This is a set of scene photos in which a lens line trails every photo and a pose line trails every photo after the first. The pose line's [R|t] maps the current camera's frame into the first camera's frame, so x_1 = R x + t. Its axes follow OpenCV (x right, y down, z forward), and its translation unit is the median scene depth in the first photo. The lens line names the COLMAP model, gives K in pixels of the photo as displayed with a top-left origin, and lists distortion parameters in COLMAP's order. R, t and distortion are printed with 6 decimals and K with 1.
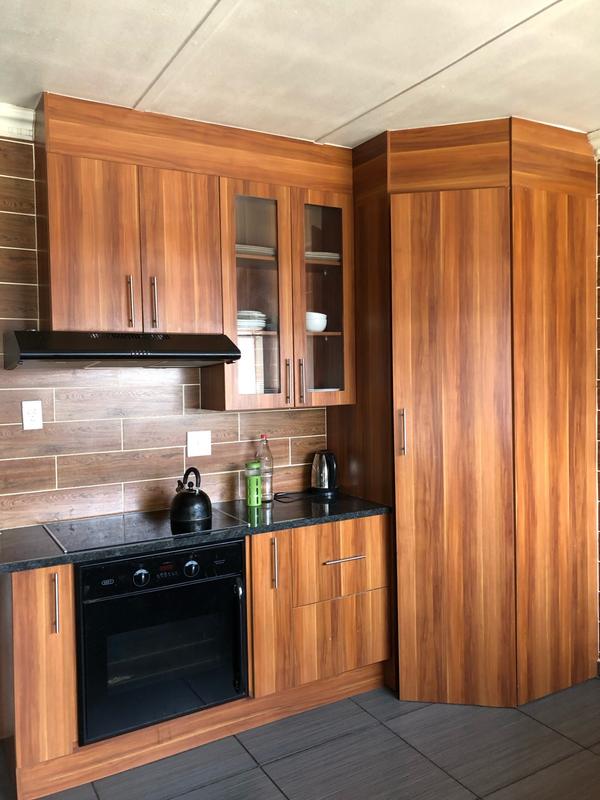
lens RADIAL K [[648.0, 0, 299.6], [0, 648.0, 388.9], [0, 0, 1]] dist [0.049472, -0.077715]
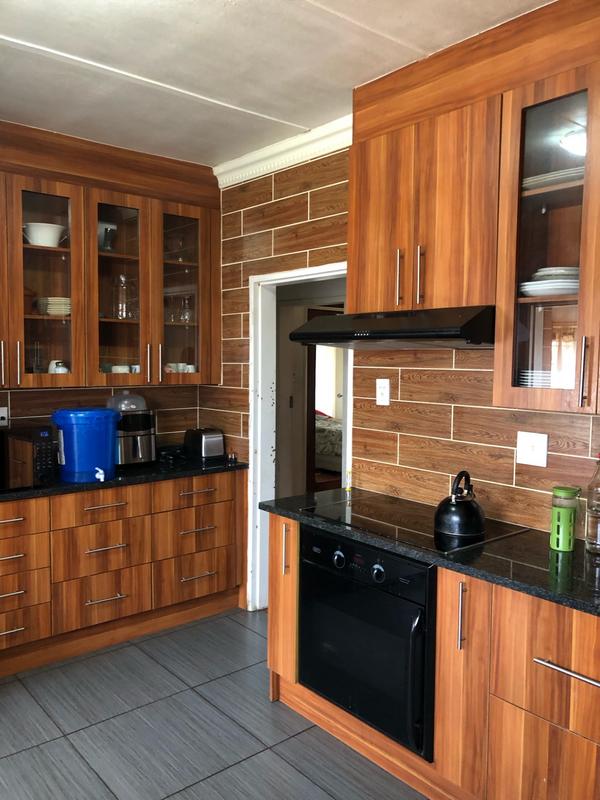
lens RADIAL K [[657.1, 0, 295.0], [0, 657.1, 398.1], [0, 0, 1]] dist [0.044082, -0.054942]
pose [[0.163460, 0.085301, -0.982855, 0.637884], [-0.036300, 0.996100, 0.080413, -0.031960], [0.985882, 0.022533, 0.165919, 0.674092]]
